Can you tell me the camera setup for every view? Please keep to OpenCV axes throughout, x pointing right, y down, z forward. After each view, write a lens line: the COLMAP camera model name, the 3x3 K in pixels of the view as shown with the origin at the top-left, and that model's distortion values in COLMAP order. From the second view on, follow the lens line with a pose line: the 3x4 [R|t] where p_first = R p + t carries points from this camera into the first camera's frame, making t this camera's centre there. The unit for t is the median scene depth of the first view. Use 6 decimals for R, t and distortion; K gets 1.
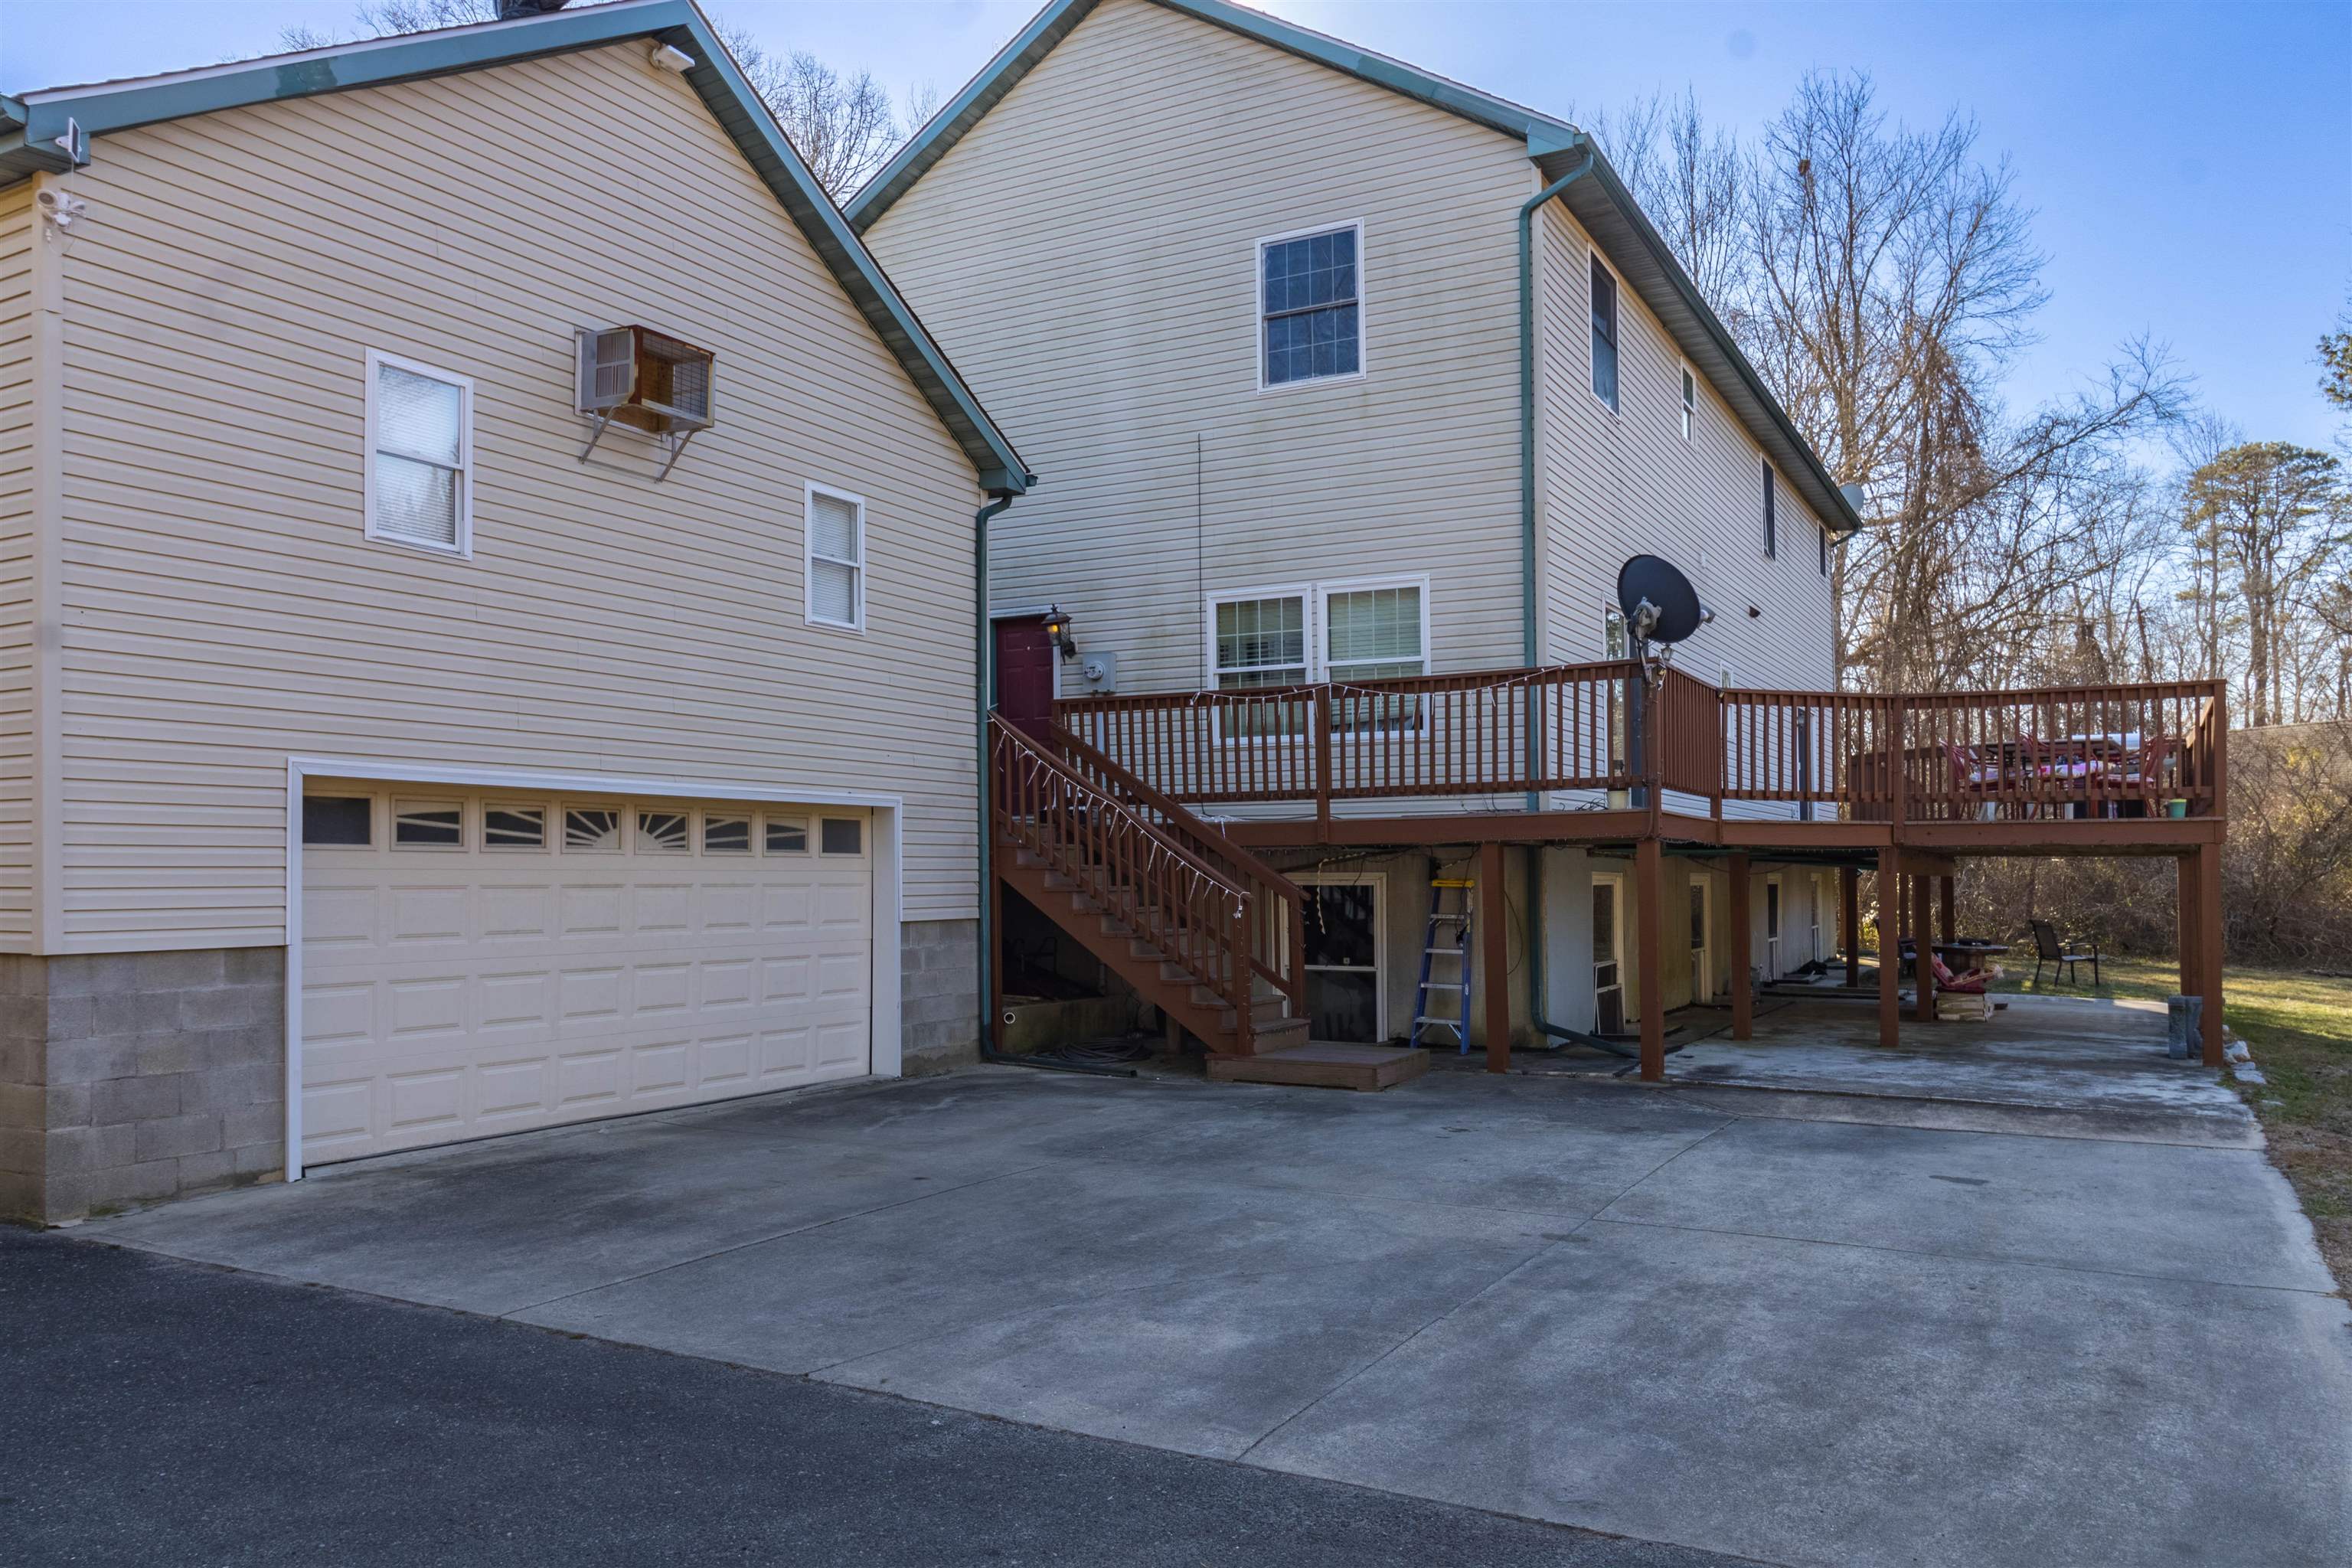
lens RADIAL K [[1648.6, 0, 1204.8], [0, 1648.6, 868.1], [0, 0, 1]] dist [-0.003568, -0.002760]
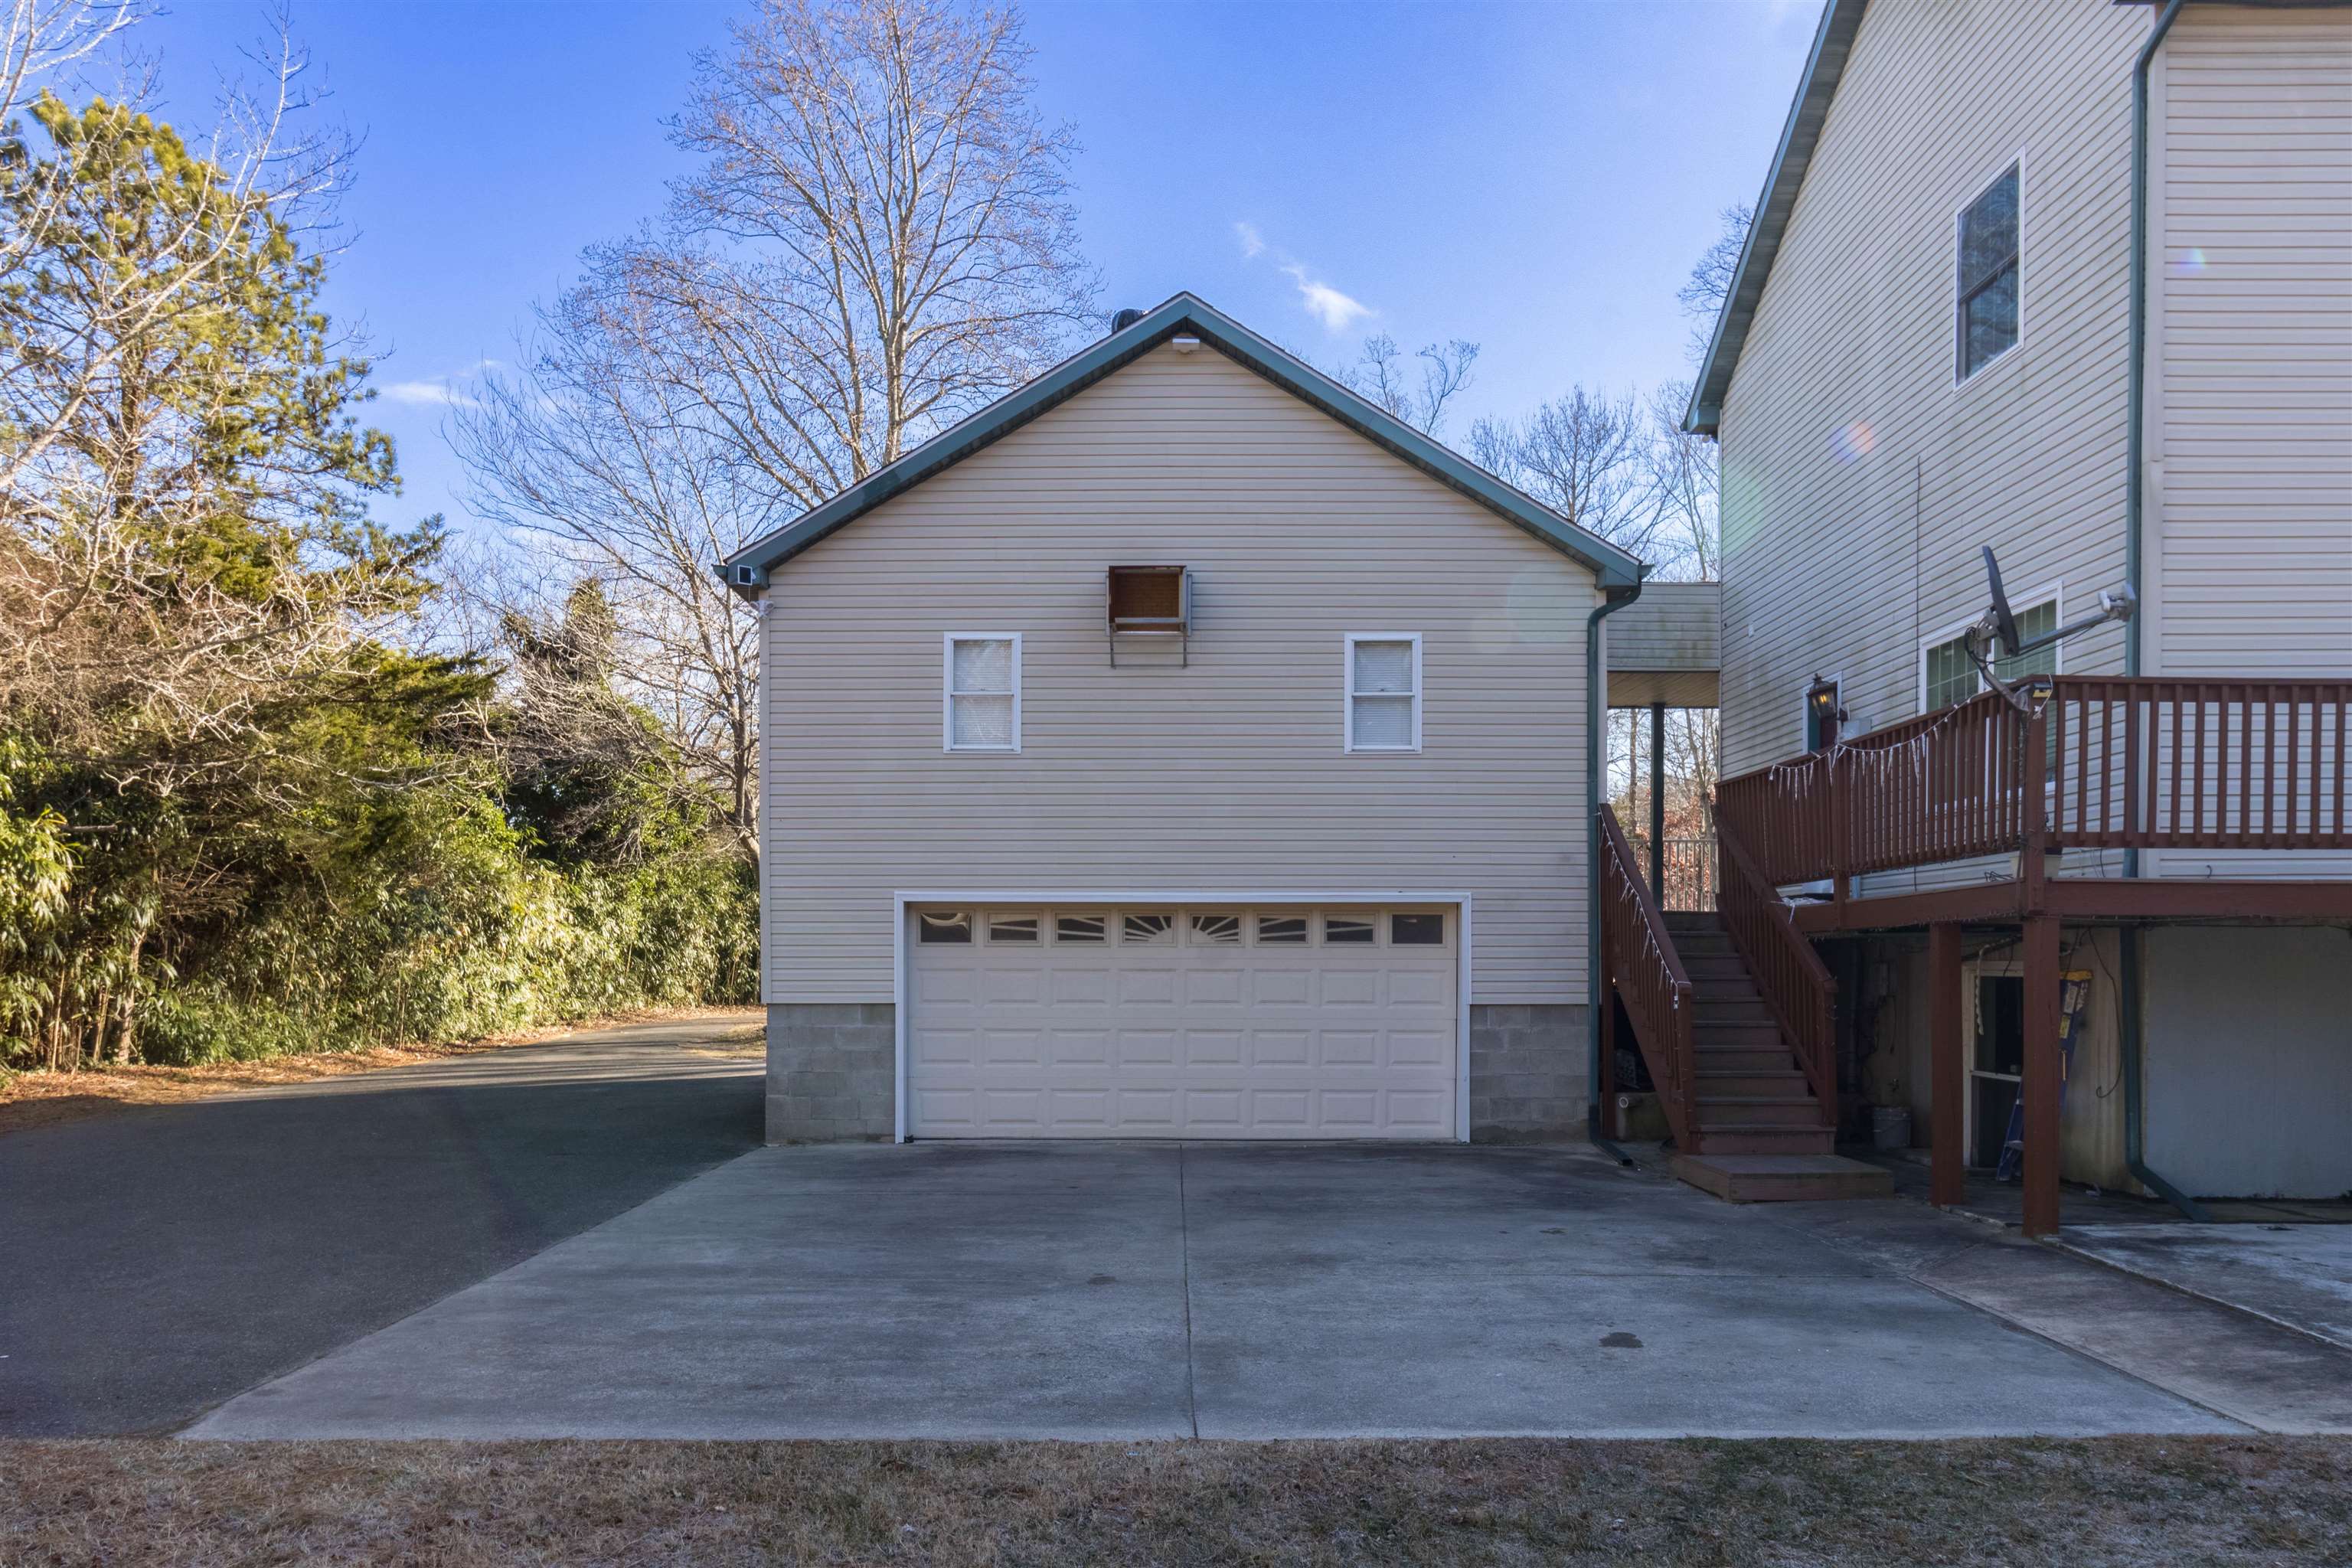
lens RADIAL K [[1696.8, 0, 1168.7], [0, 1696.8, 983.5], [0, 0, 1]] dist [0.004768, -0.002511]
pose [[0.486611, 0.012324, -0.873532, 0.744037], [0.000954, 0.999892, 0.014638, 0.001159], [0.873618, -0.007956, 0.486547, 0.273388]]
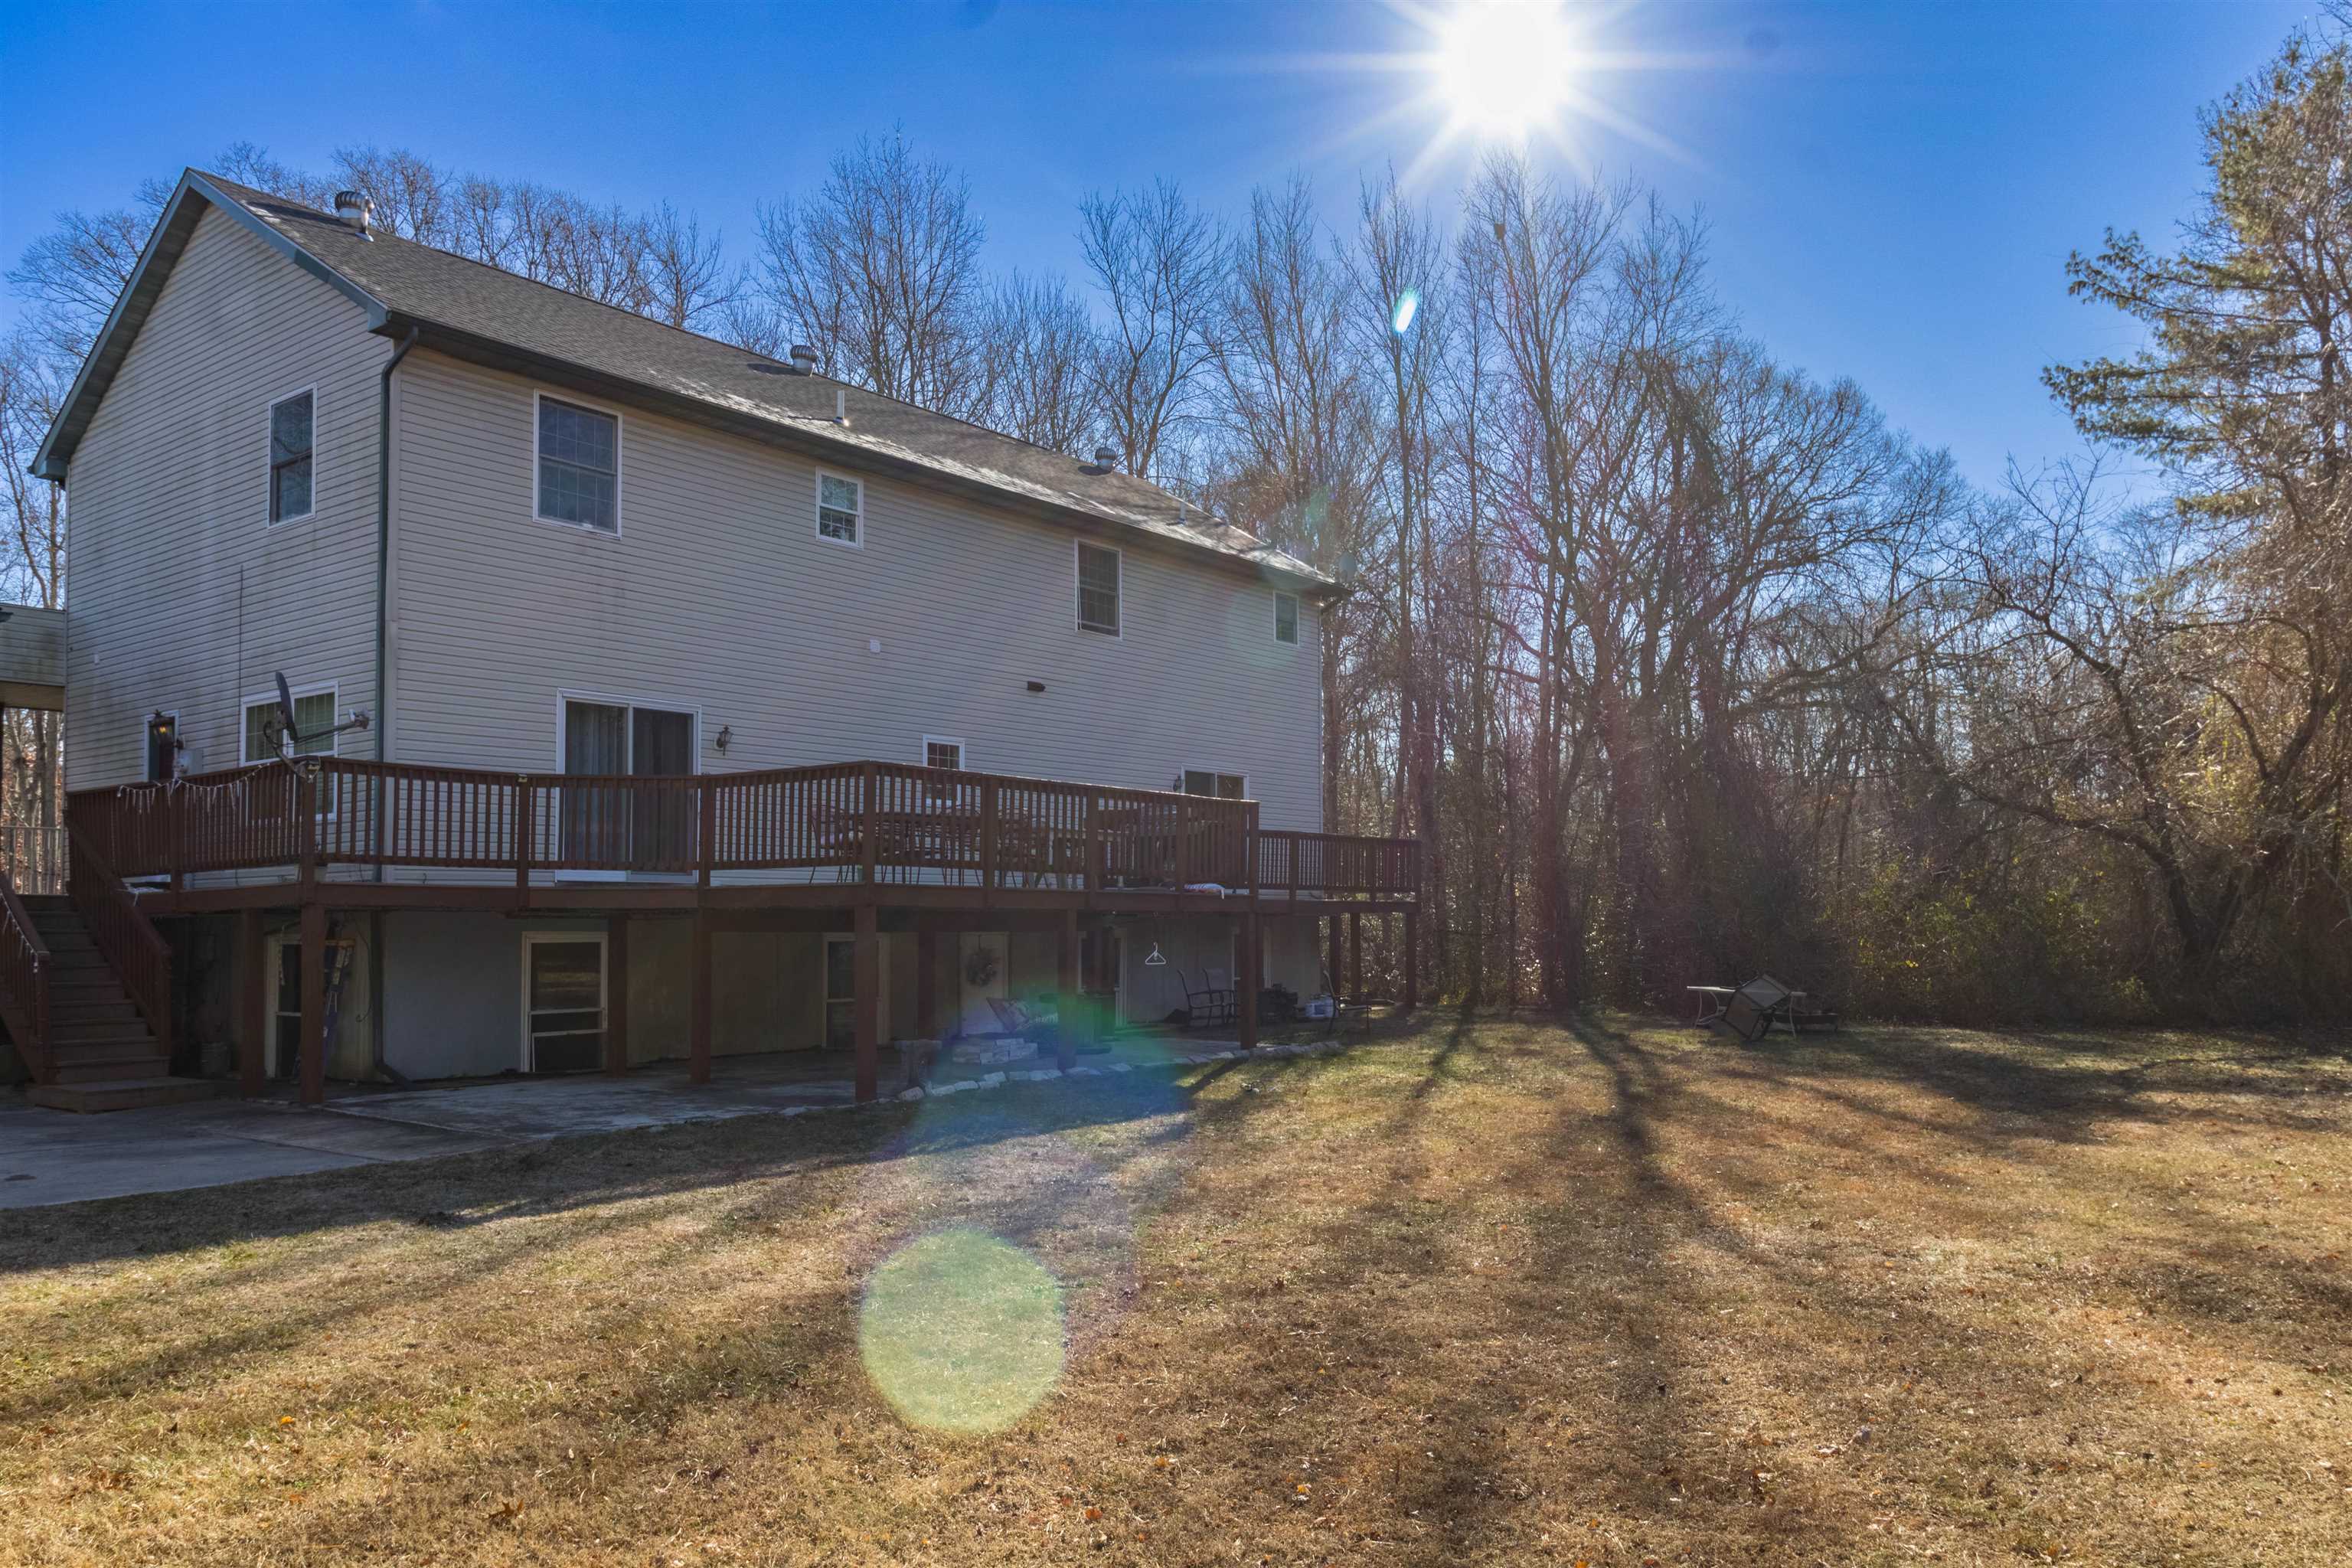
lens RADIAL K [[1648.6, 0, 1204.8], [0, 1648.6, 868.1], [0, 0, 1]] dist [-0.003568, -0.002760]
pose [[0.991866, -0.011706, -0.126750, 1.051287], [0.007195, 0.999326, -0.035992, 0.003009], [0.127085, 0.034788, 0.991282, -0.101423]]
